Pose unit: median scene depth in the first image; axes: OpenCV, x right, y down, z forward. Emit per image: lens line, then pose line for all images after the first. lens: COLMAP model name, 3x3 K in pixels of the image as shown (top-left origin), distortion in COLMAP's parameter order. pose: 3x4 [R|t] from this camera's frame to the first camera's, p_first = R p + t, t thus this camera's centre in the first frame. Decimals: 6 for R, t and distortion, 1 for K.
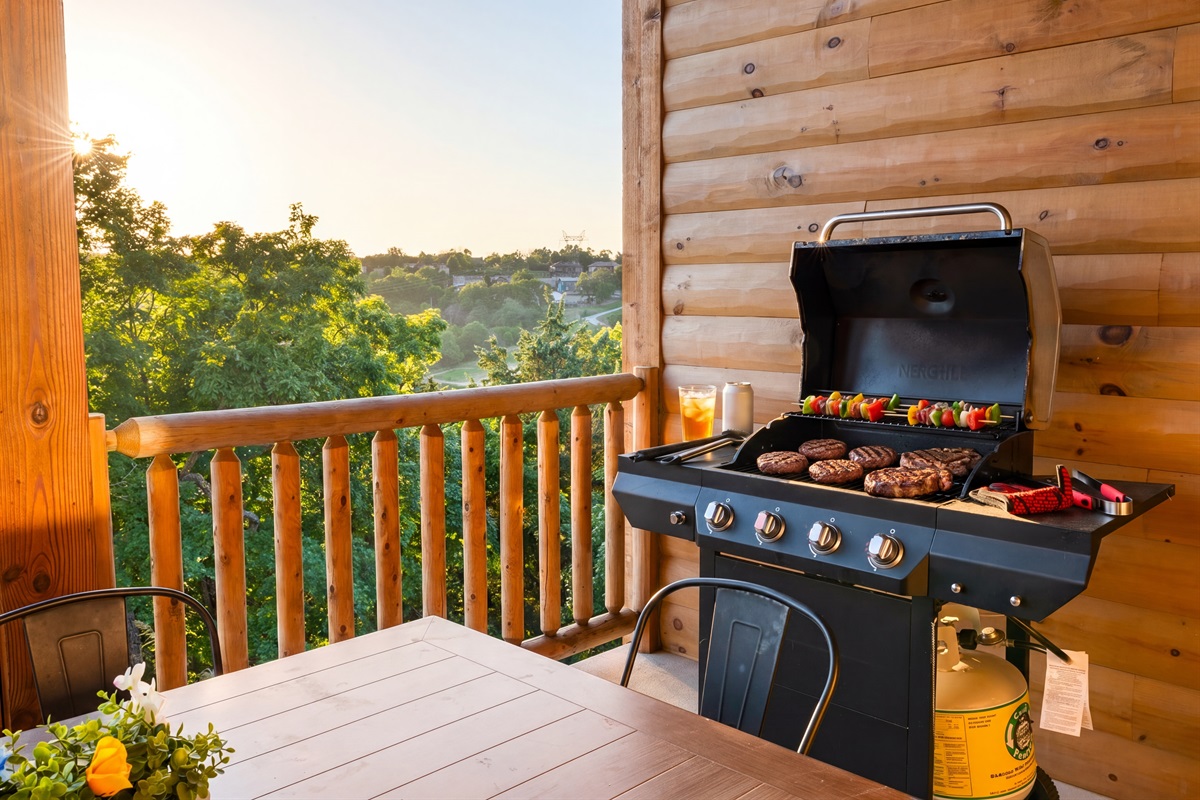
lens RADIAL K [[922.3, 0, 616.9], [0, 922.3, 394.7], [0, 0, 1]] dist [0.027272, -0.016393]
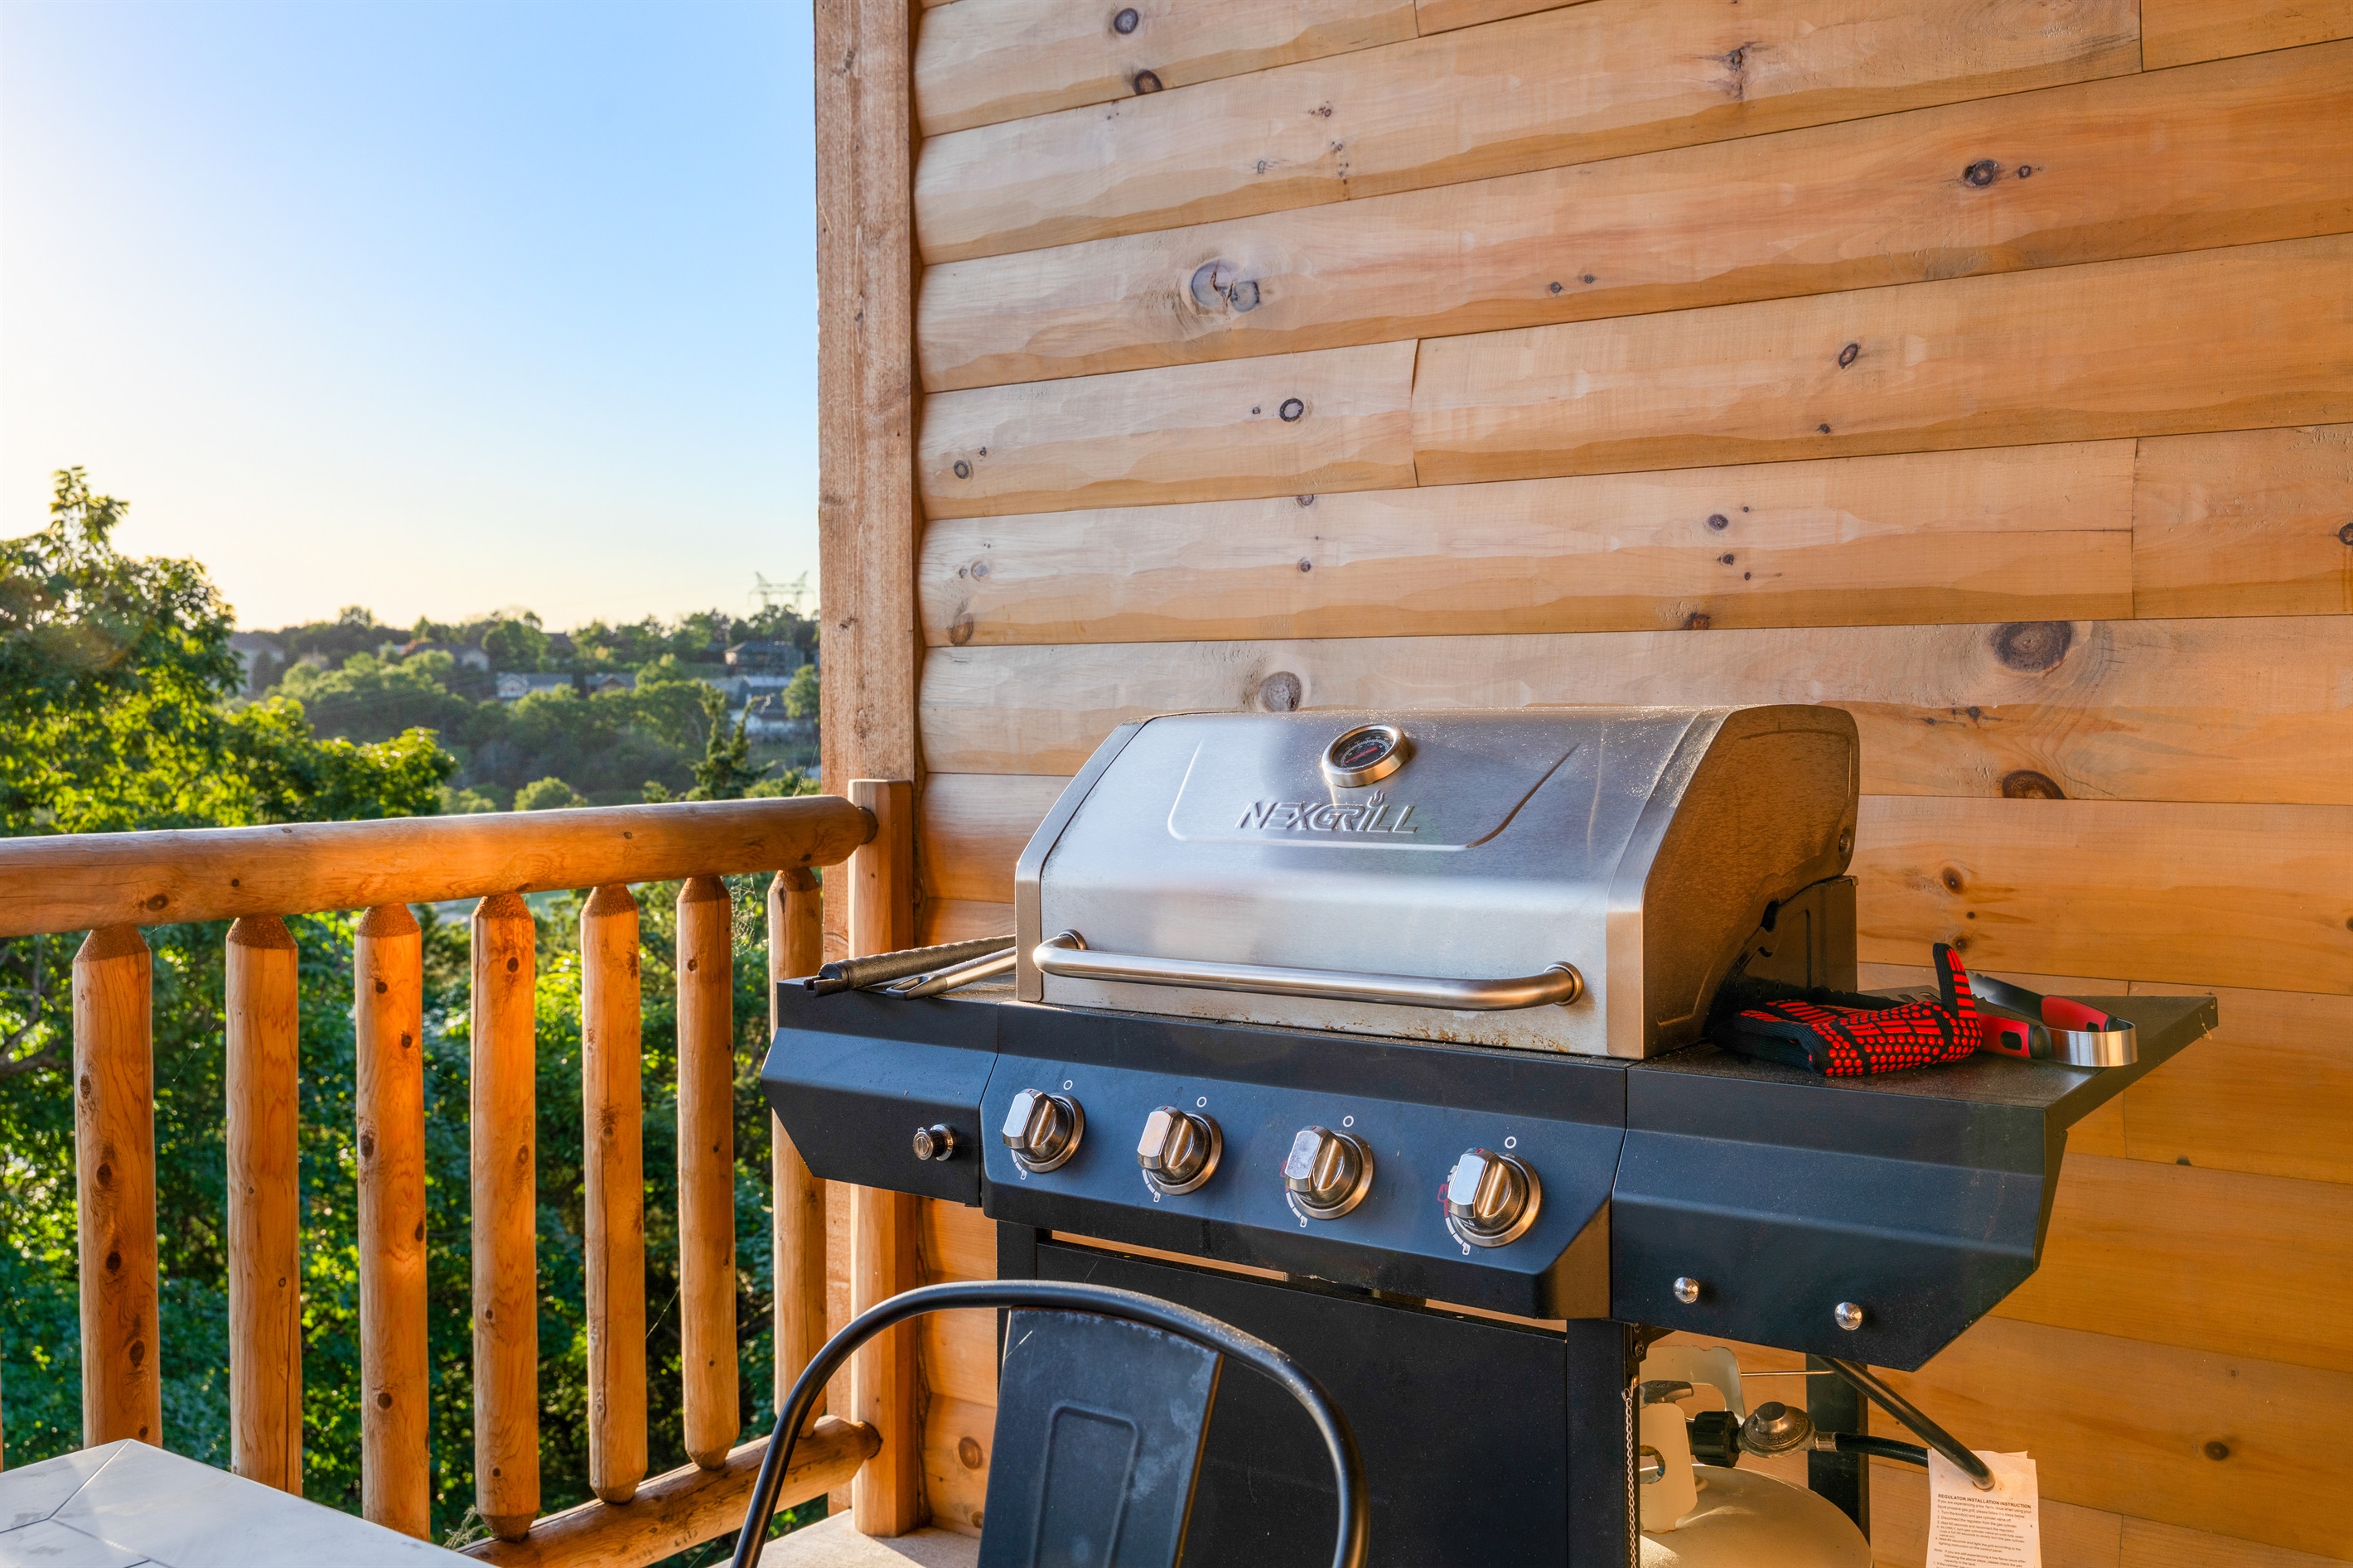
lens RADIAL K [[2054.0, 0, 1176.1], [0, 2054.0, 796.6], [0, 0, 1]] dist [0.027770, -0.024376]
pose [[0.990361, -0.006543, 0.138354, 0.042717], [0.016764, 0.997203, -0.072841, 0.050853], [-0.137491, 0.074459, 0.987700, 0.156218]]
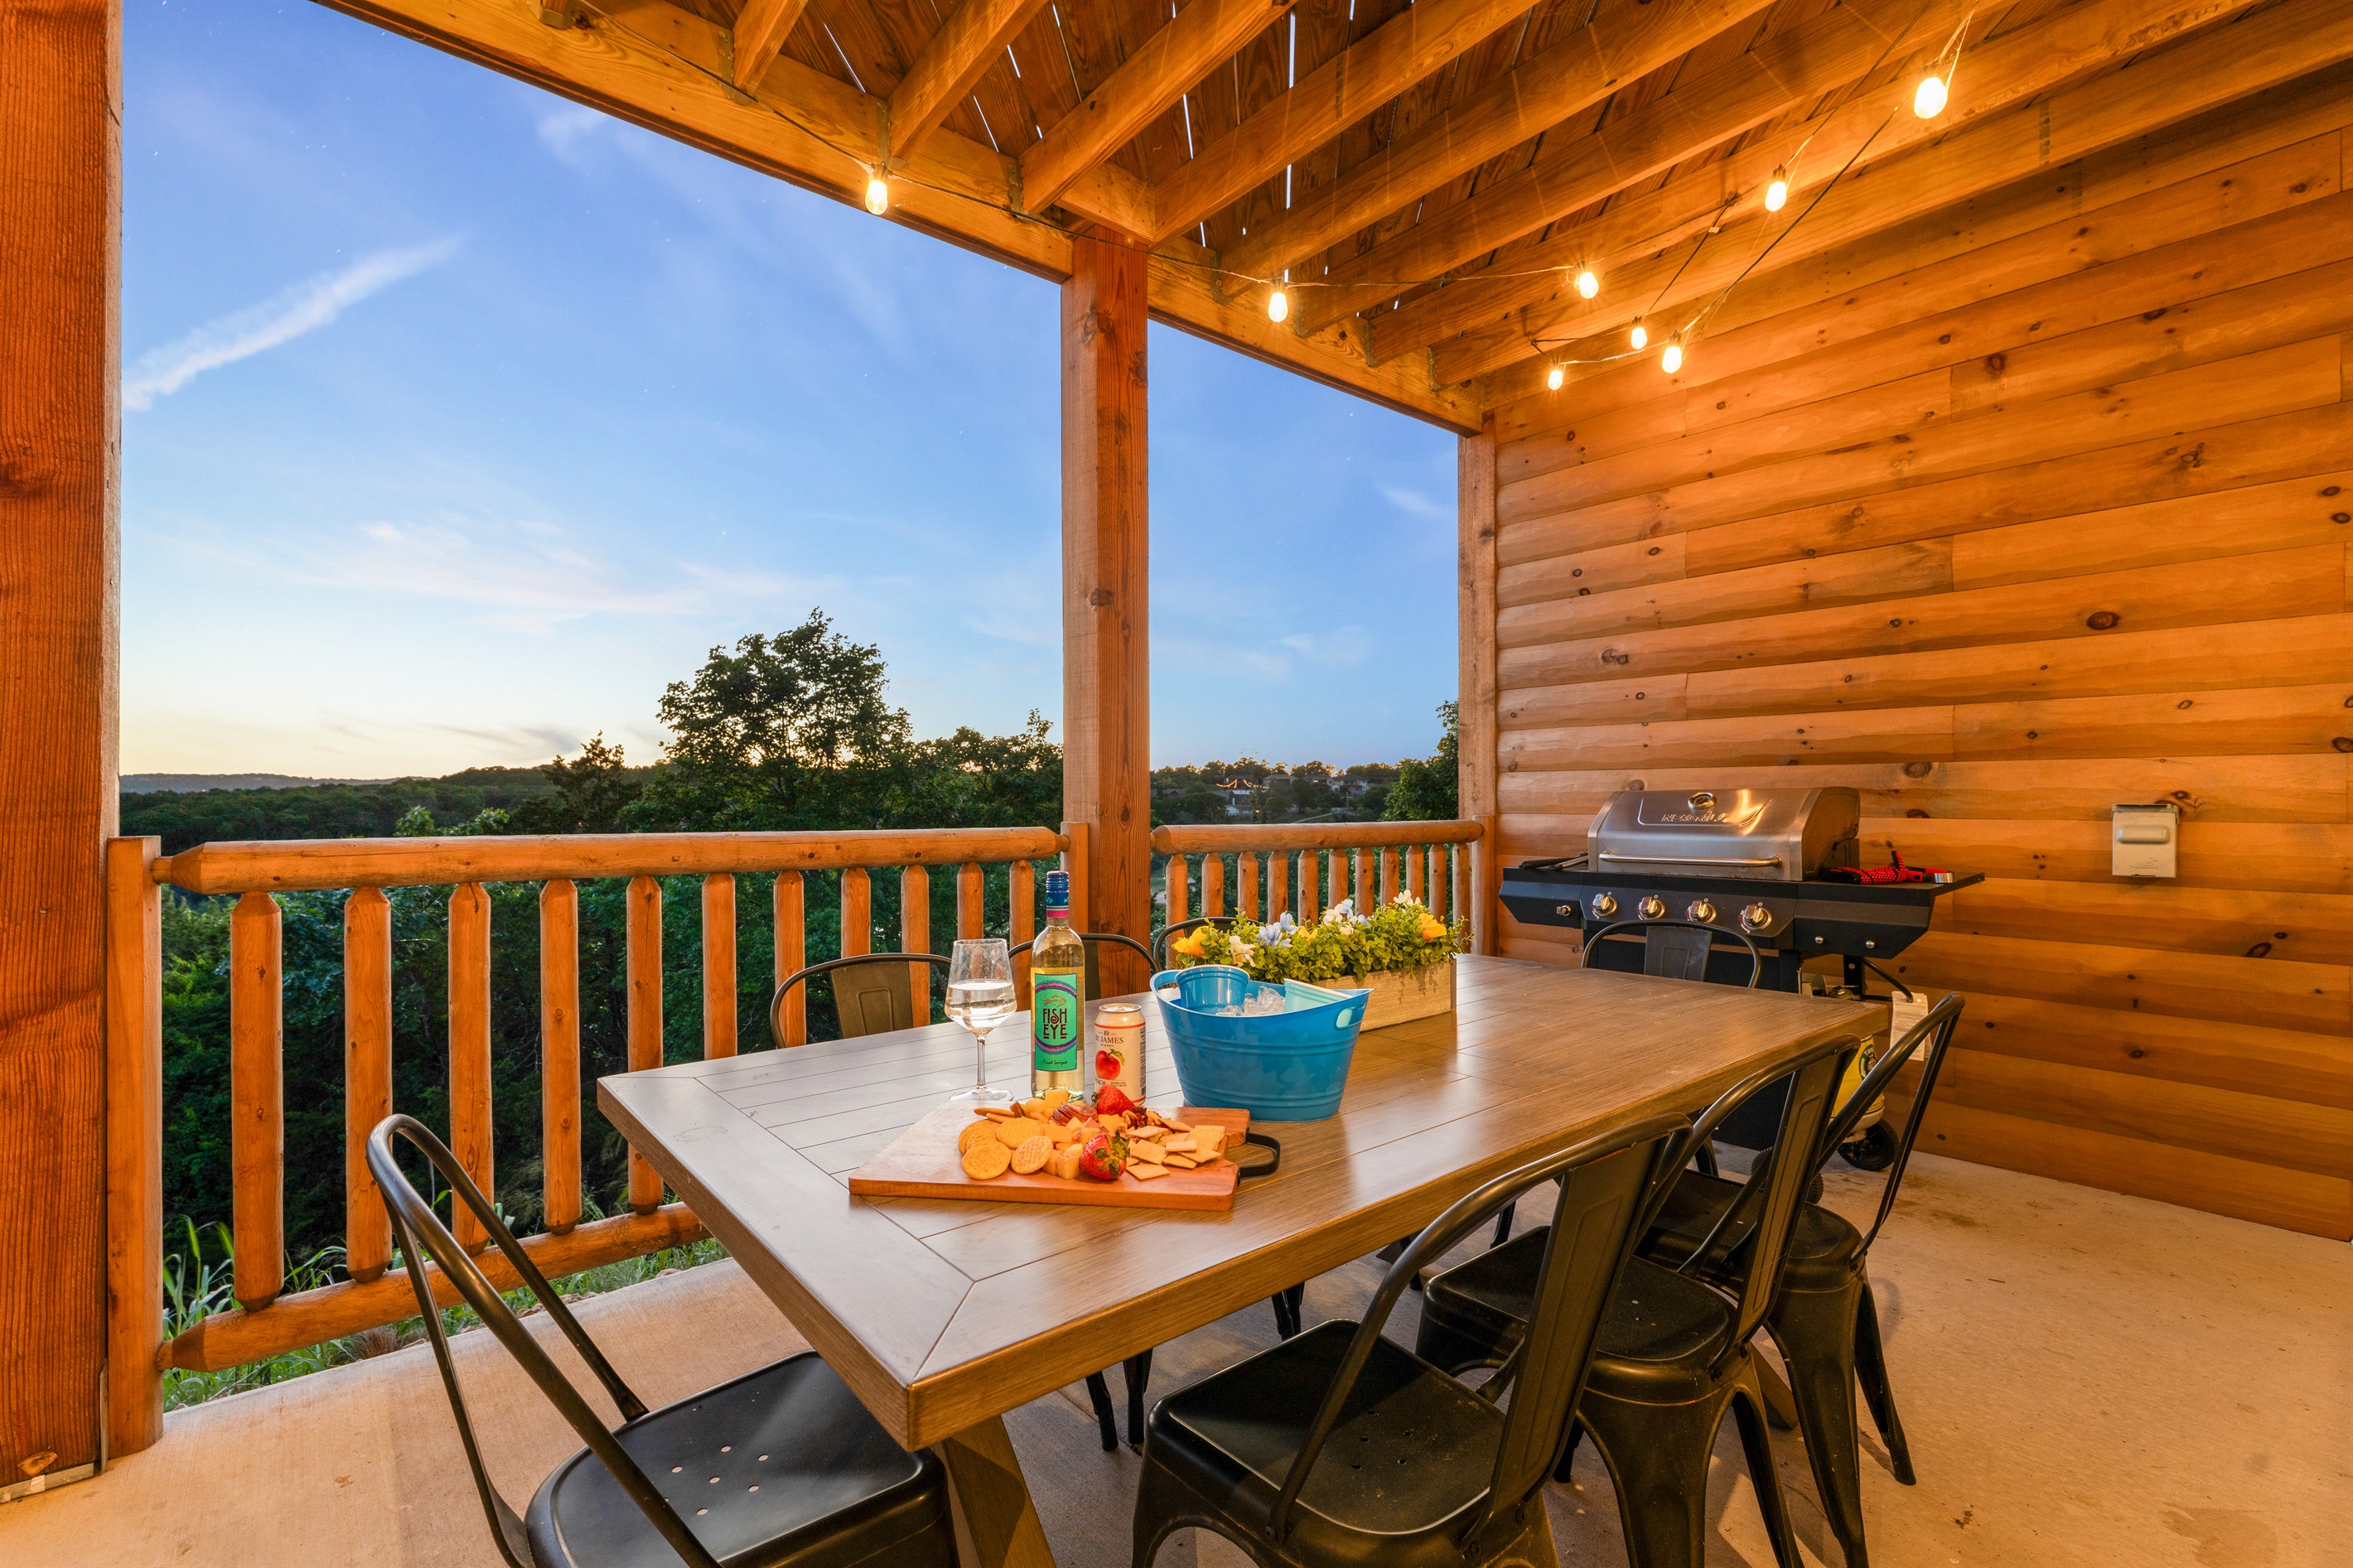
lens RADIAL K [[988.6, 0, 1175.8], [0, 988.6, 802.2], [0, 0, 1]] dist [0.006377, 0.000347]
pose [[0.995363, 0.004434, -0.096085, -0.291960], [-0.016118, 0.992501, -0.121172, 0.138058], [0.094828, 0.122159, 0.987970, -0.366567]]
